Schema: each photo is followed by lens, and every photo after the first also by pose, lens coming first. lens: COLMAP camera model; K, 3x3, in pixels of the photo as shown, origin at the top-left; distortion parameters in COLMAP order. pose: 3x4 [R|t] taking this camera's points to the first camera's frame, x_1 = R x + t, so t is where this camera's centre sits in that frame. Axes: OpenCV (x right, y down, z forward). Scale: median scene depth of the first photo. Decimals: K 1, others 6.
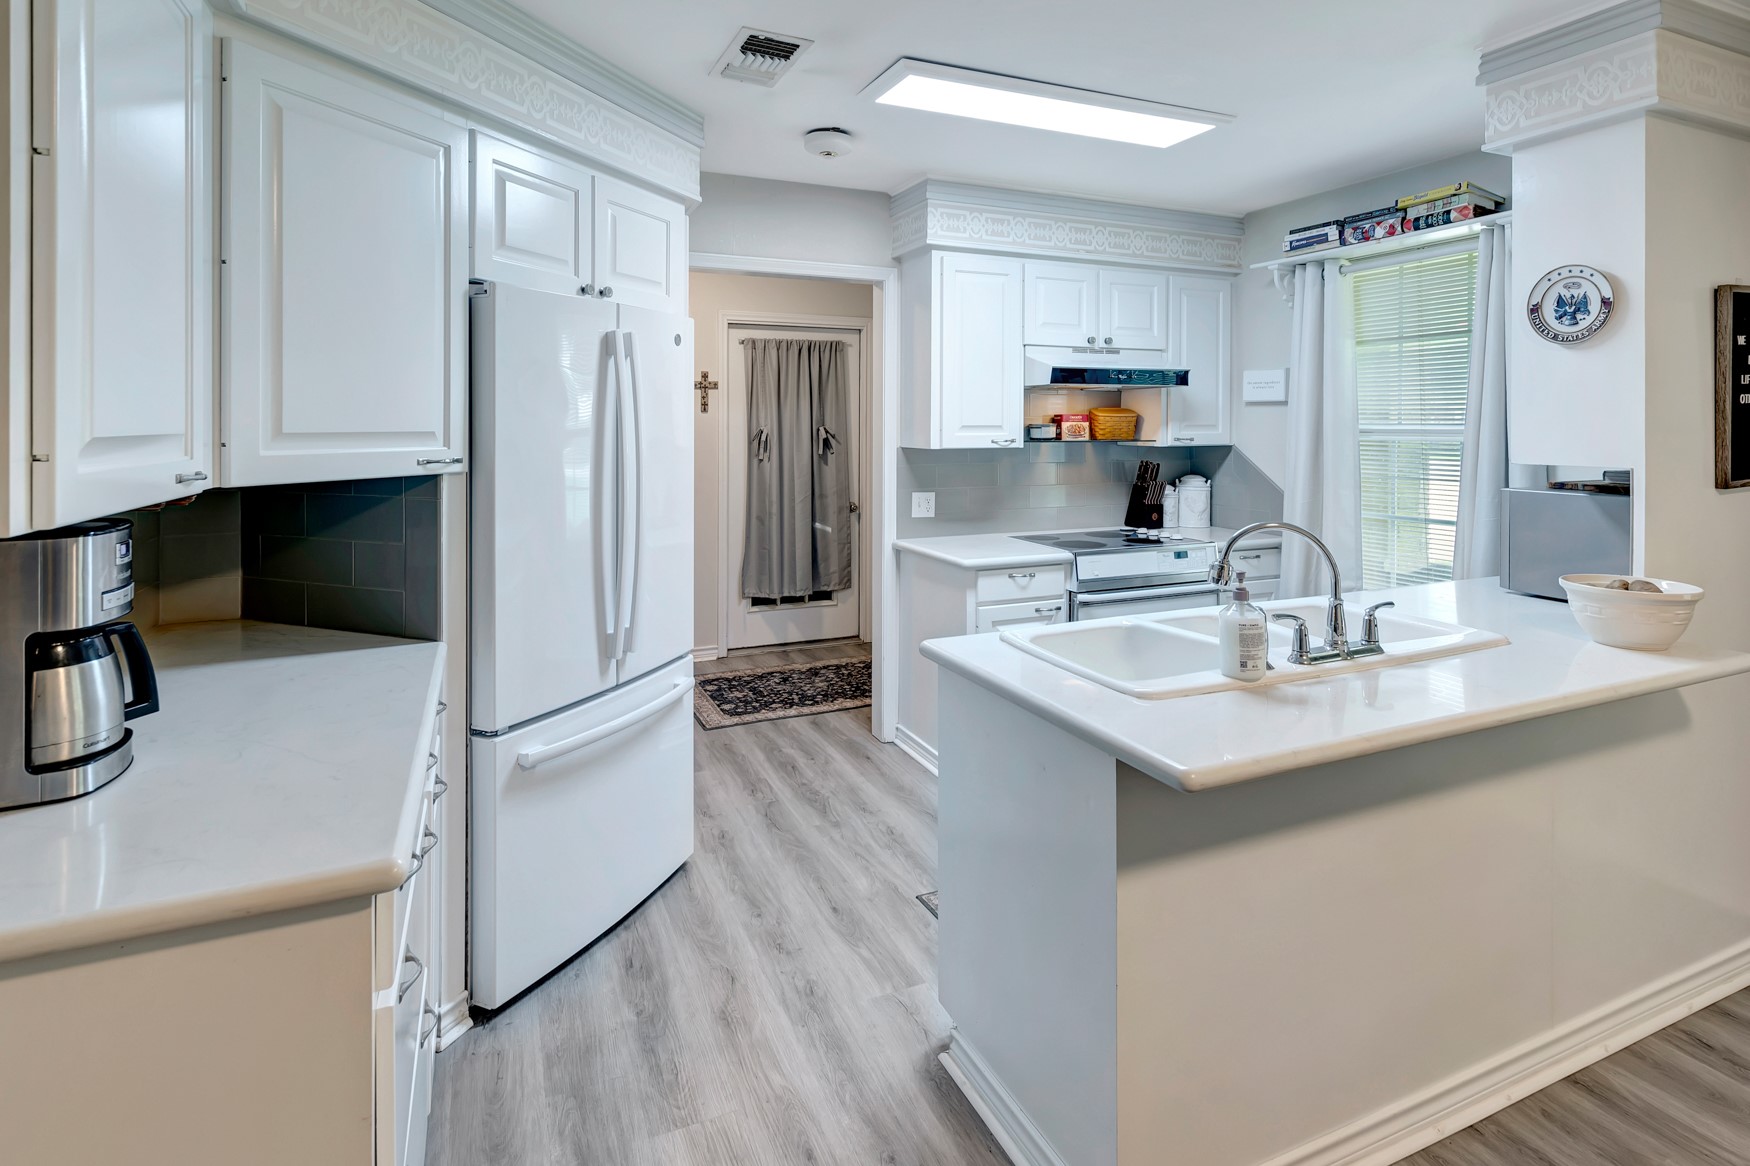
lens RADIAL K [[881.6, 0, 888.1], [0, 881.6, 438.5], [0, 0, 1]] dist [0.000798, -0.002642]
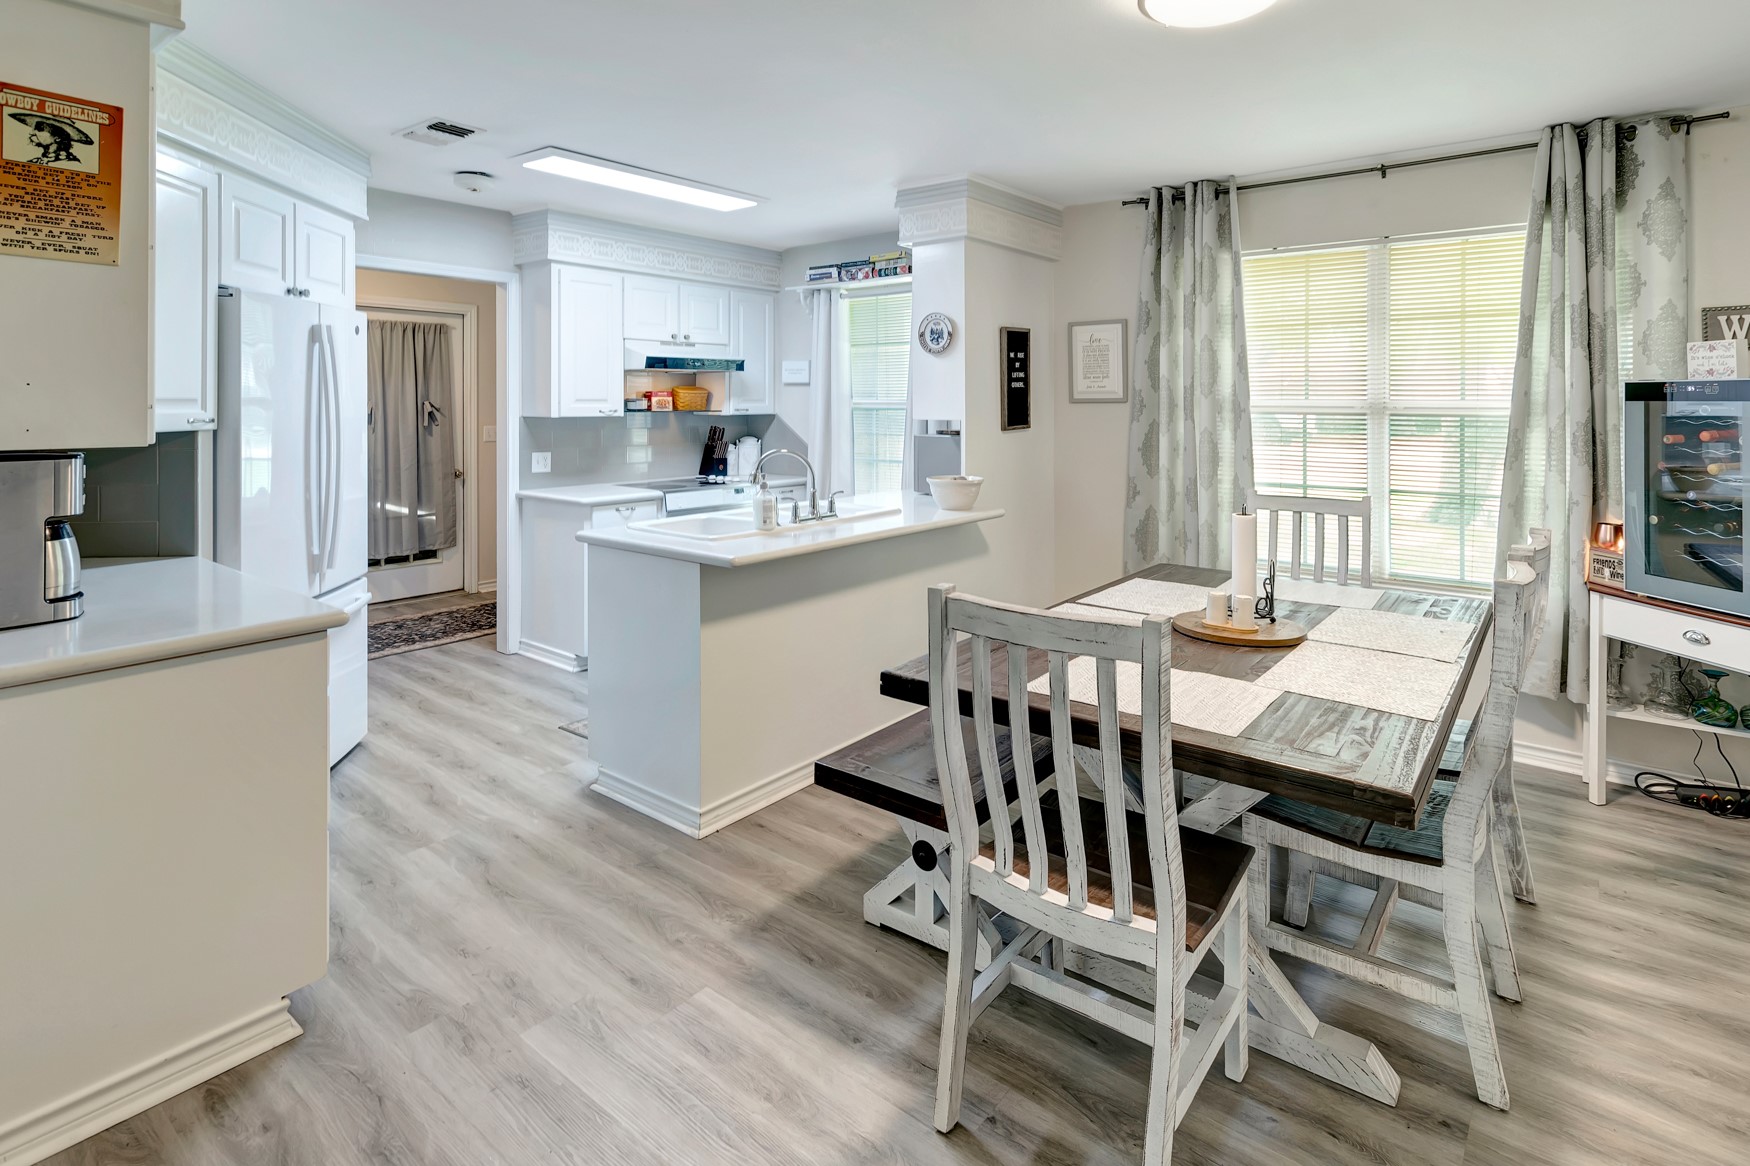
lens RADIAL K [[869.9, 0, 897.4], [0, 869.9, 416.6], [0, 0, 1]] dist [0.004370, 0.002103]
pose [[0.881826, -0.006736, 0.471528, -0.113485], [0.007021, 0.999975, 0.001154, 0.014445], [-0.471523, 0.002294, 0.881851, -0.392086]]
